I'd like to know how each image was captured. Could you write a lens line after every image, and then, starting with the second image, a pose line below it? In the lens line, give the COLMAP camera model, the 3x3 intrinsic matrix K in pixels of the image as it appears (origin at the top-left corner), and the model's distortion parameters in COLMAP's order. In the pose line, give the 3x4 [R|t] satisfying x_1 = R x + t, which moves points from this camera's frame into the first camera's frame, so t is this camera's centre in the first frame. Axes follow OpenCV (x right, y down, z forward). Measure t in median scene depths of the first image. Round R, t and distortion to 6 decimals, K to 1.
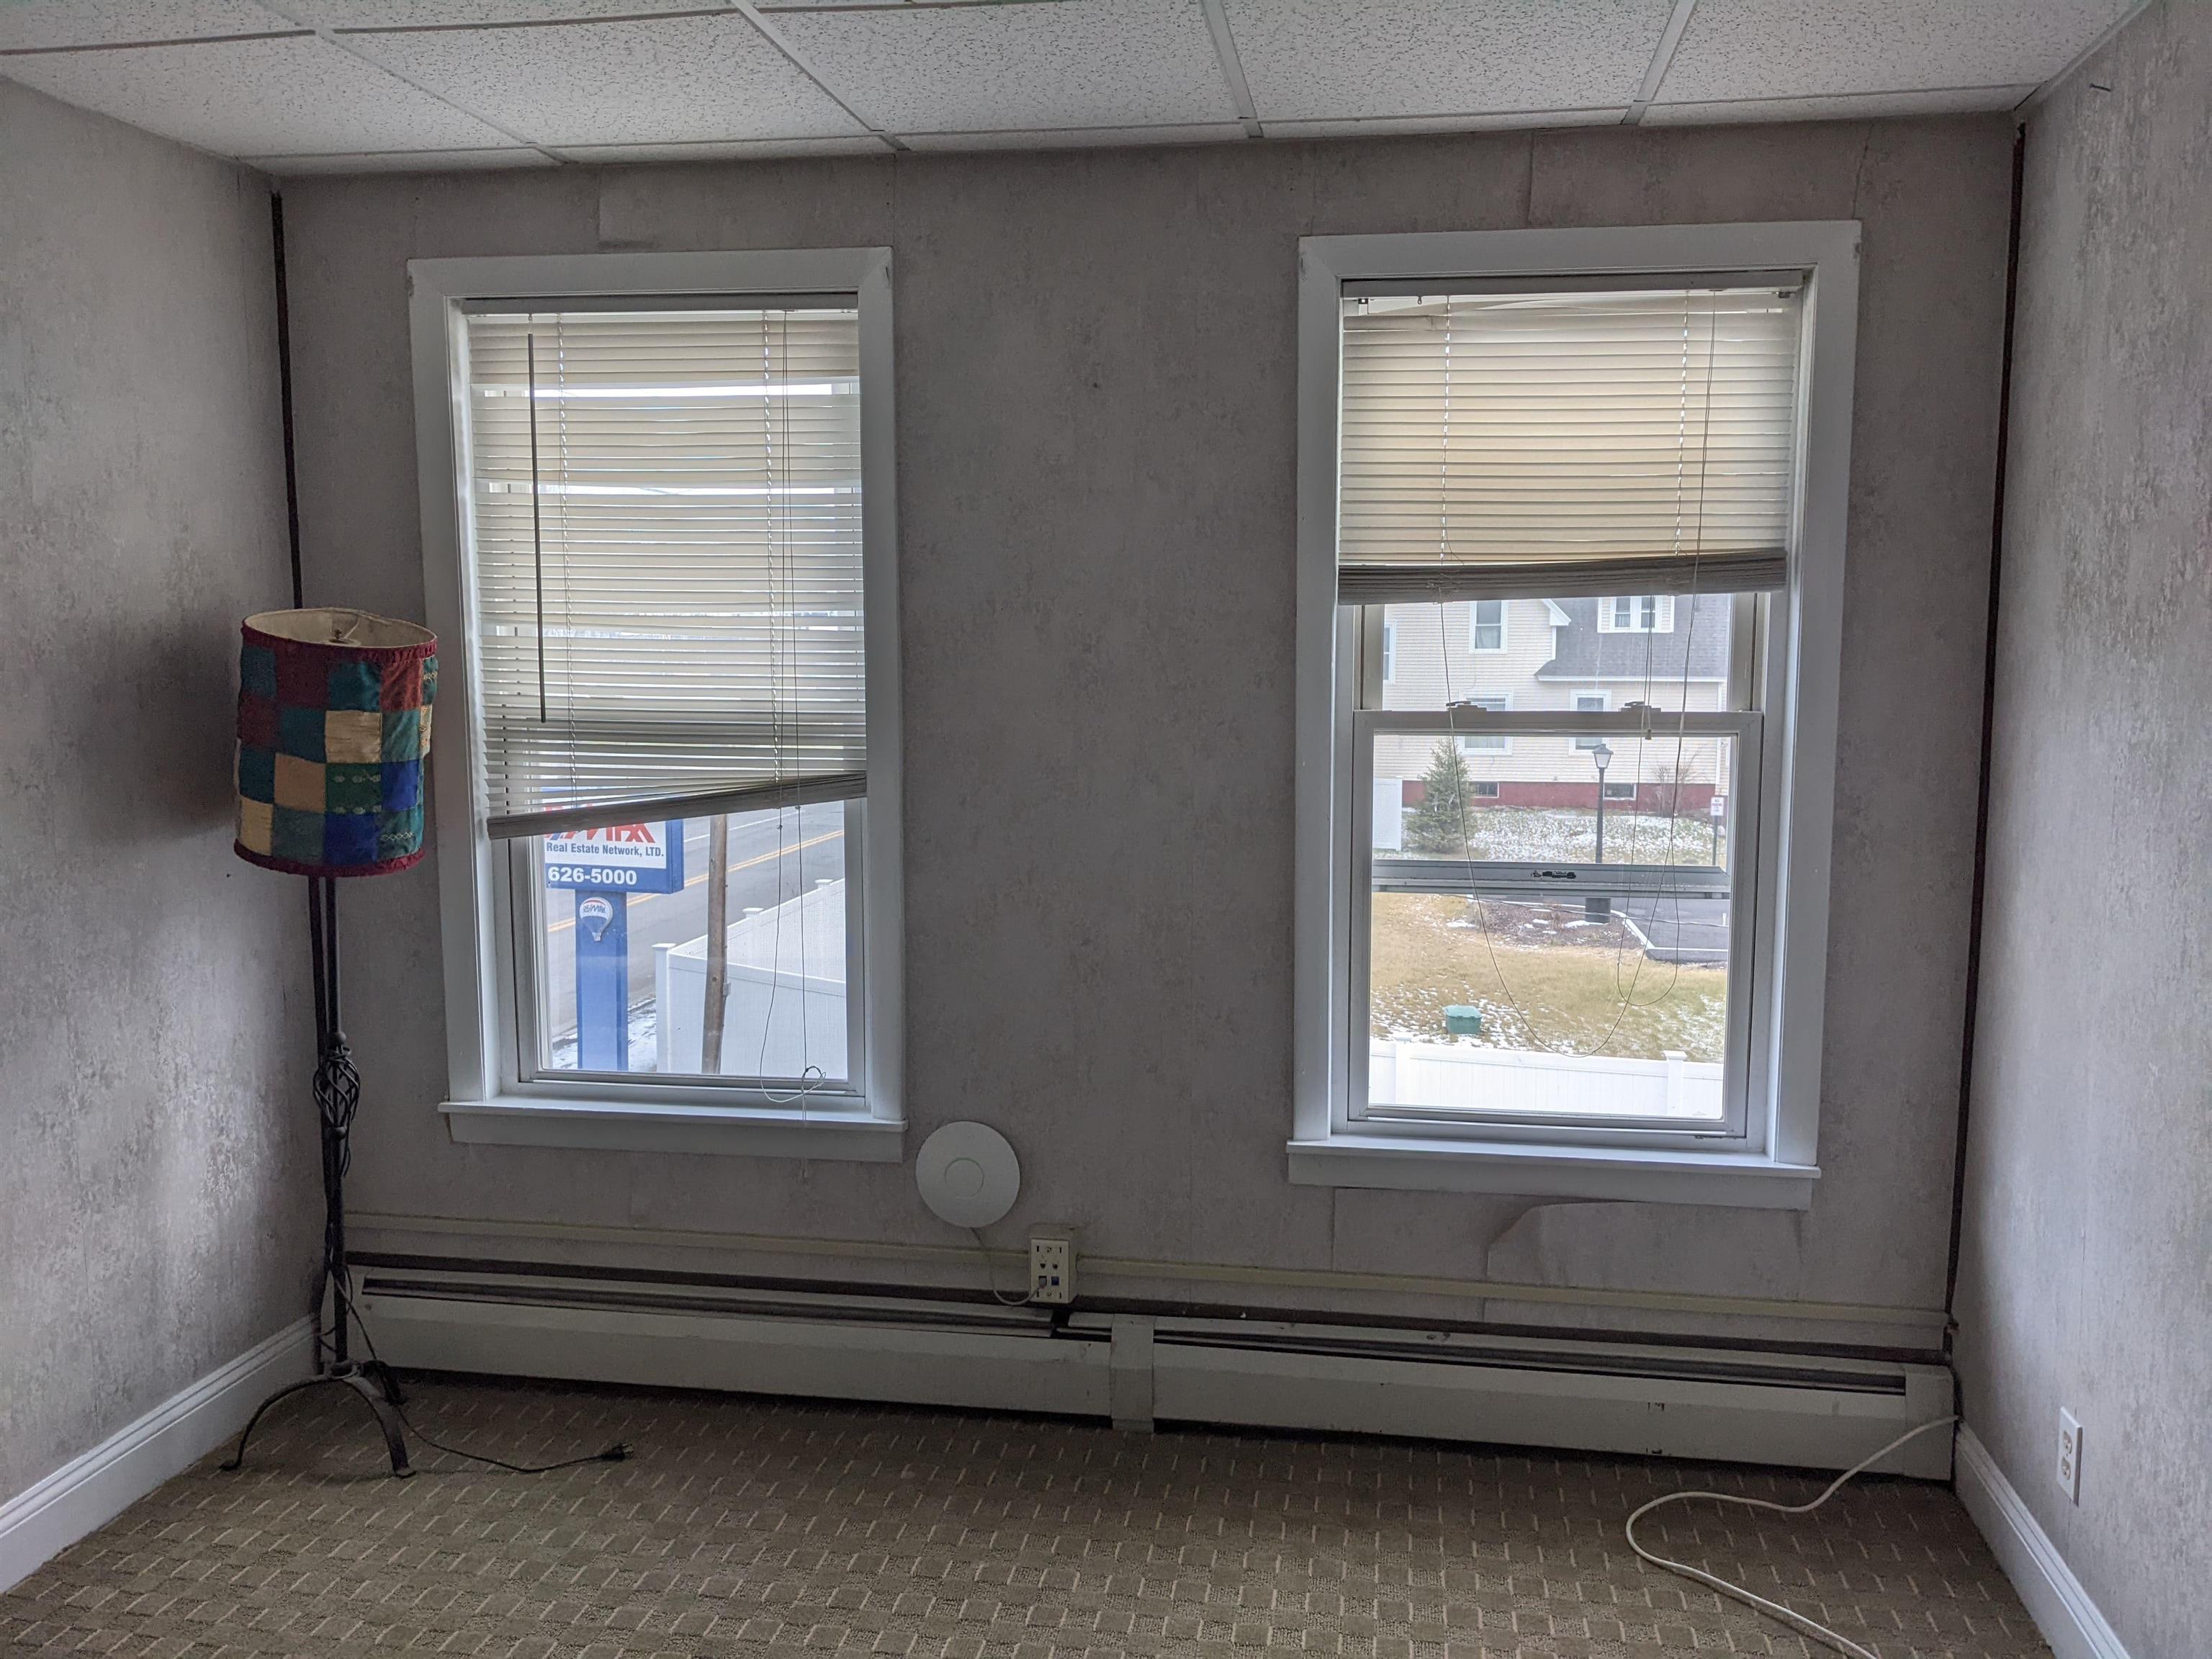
lens RADIAL K [[1747.5, 0, 1112.9], [0, 1747.5, 814.0], [0, 0, 1]] dist [-0.001370, -0.030392]
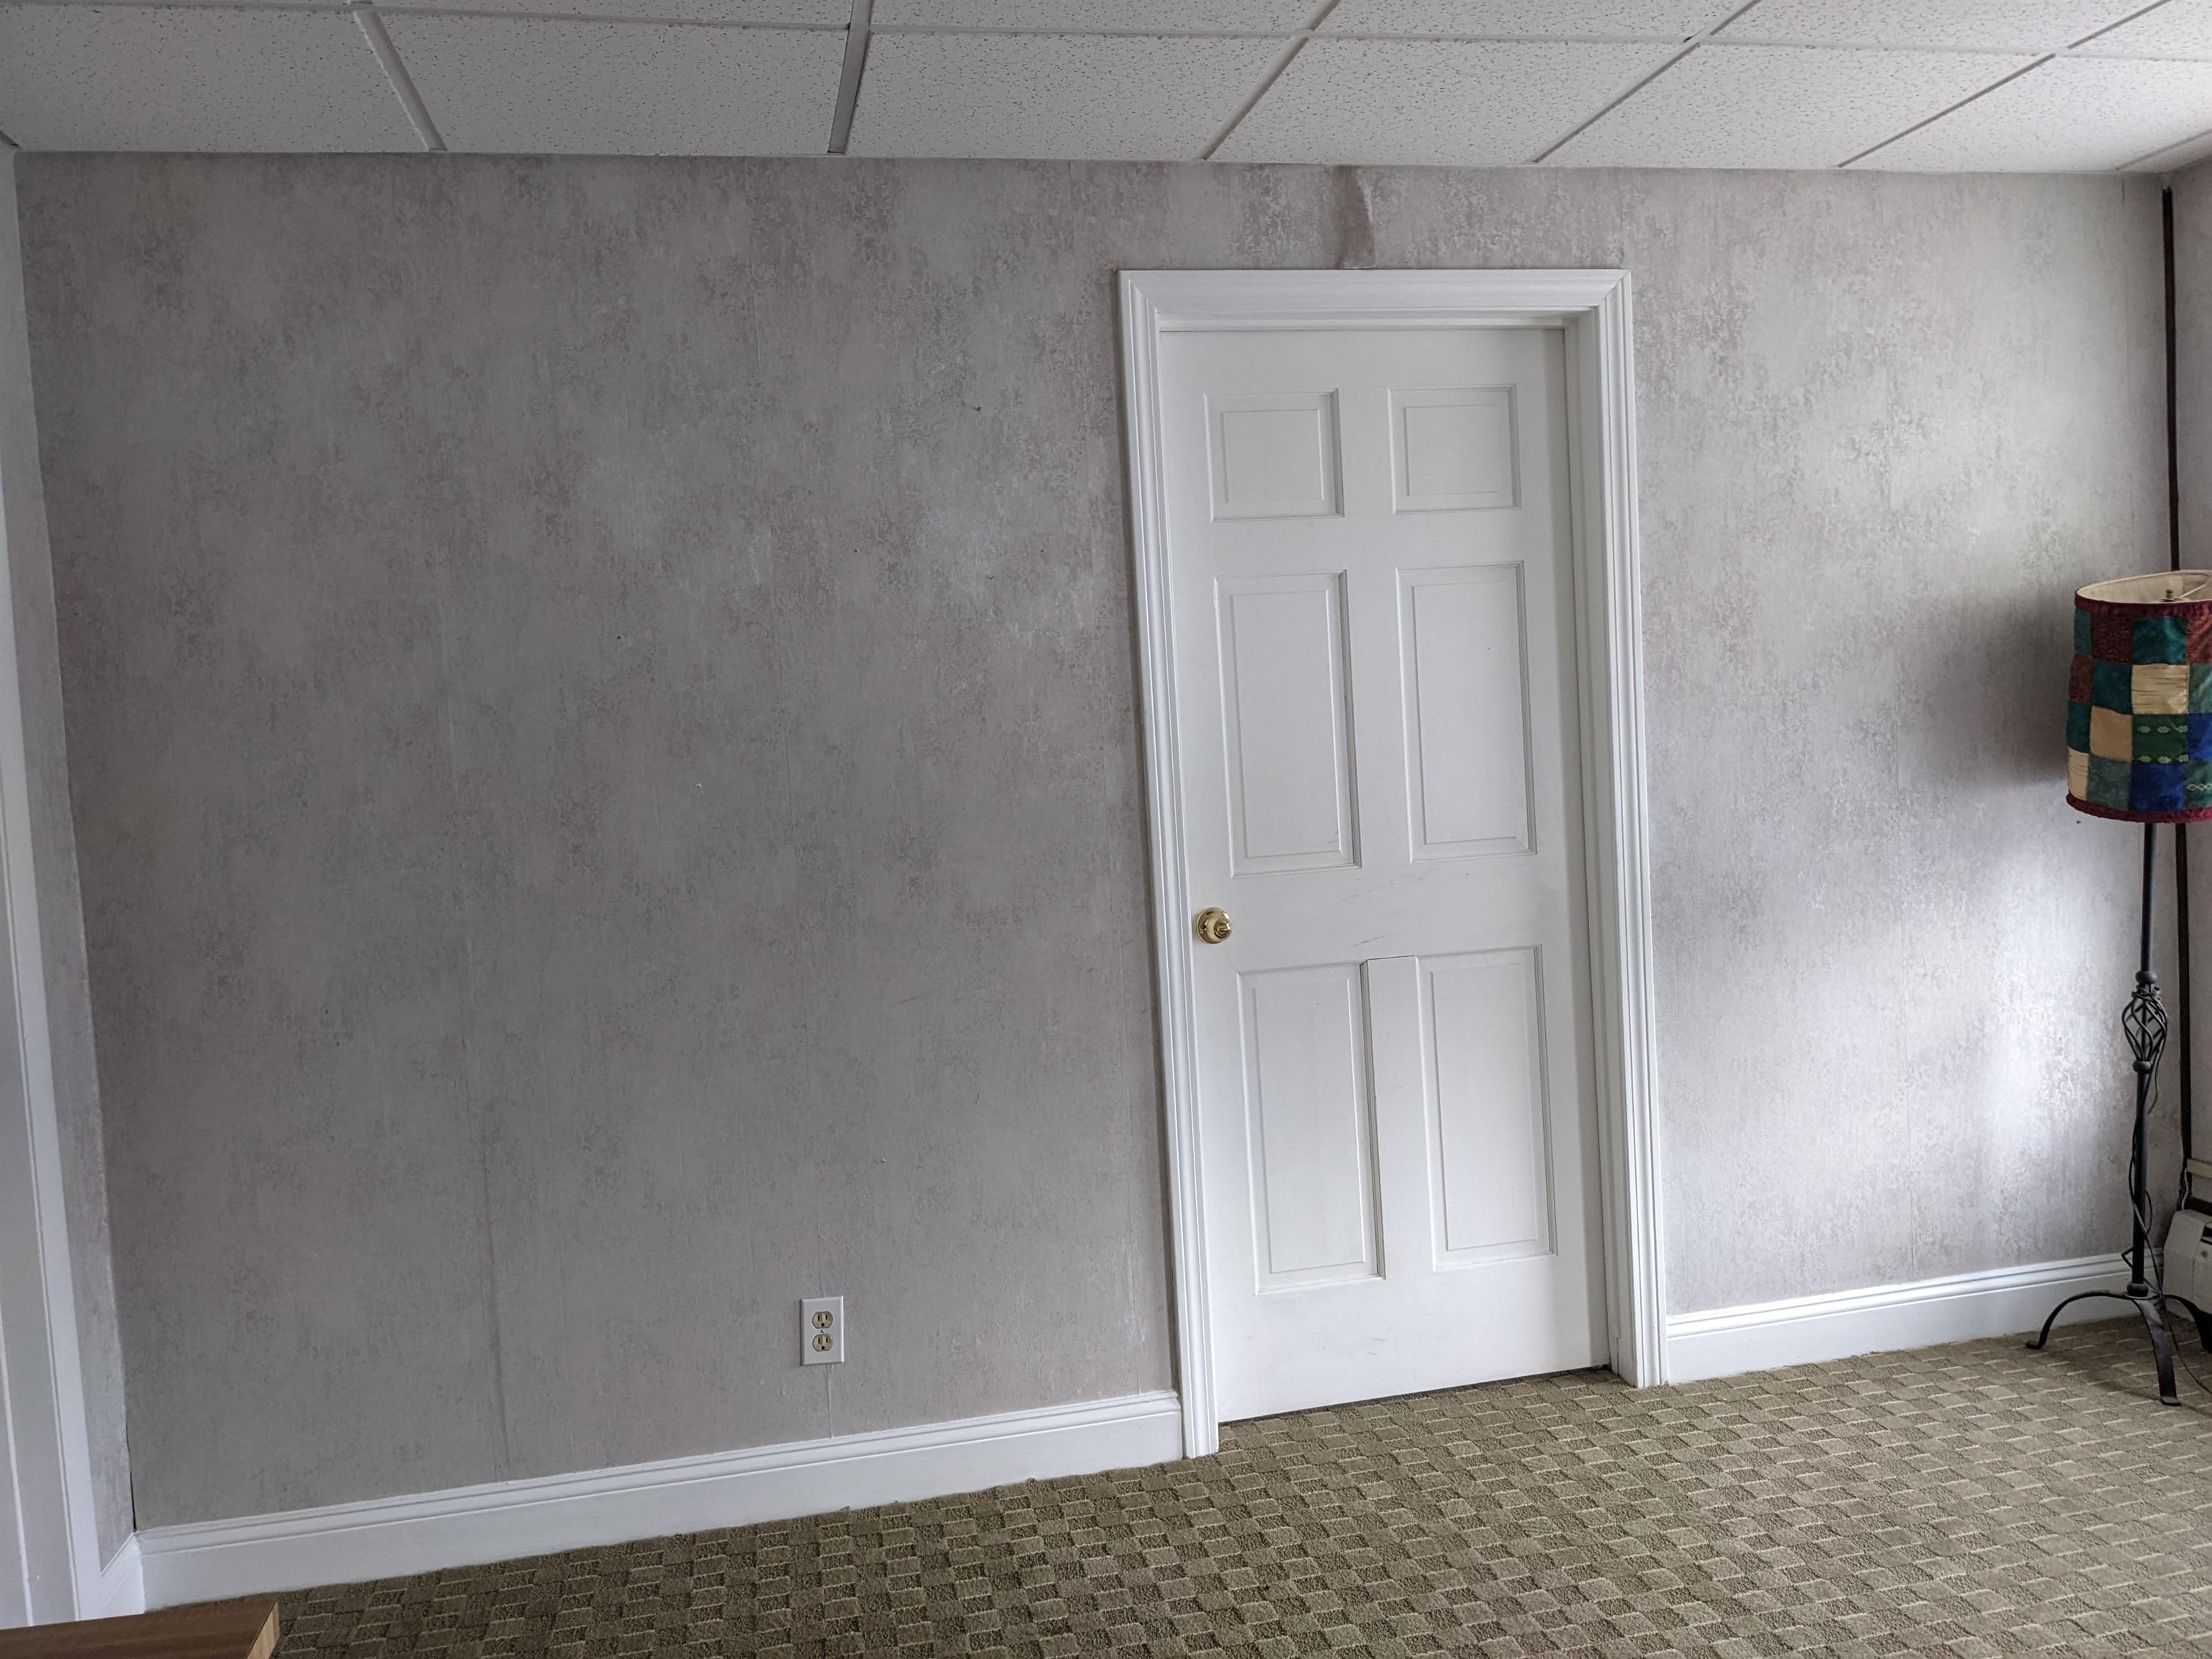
lens RADIAL K [[1747.5, 0, 1108.9], [0, 1747.5, 828.7], [0, 0, 1]] dist [-0.001370, -0.030392]
pose [[0.336021, 0.031973, -0.941312, 0.343481], [-0.042101, 0.998935, 0.018901, 0.046899], [0.940913, 0.033279, 0.337009, 0.051222]]
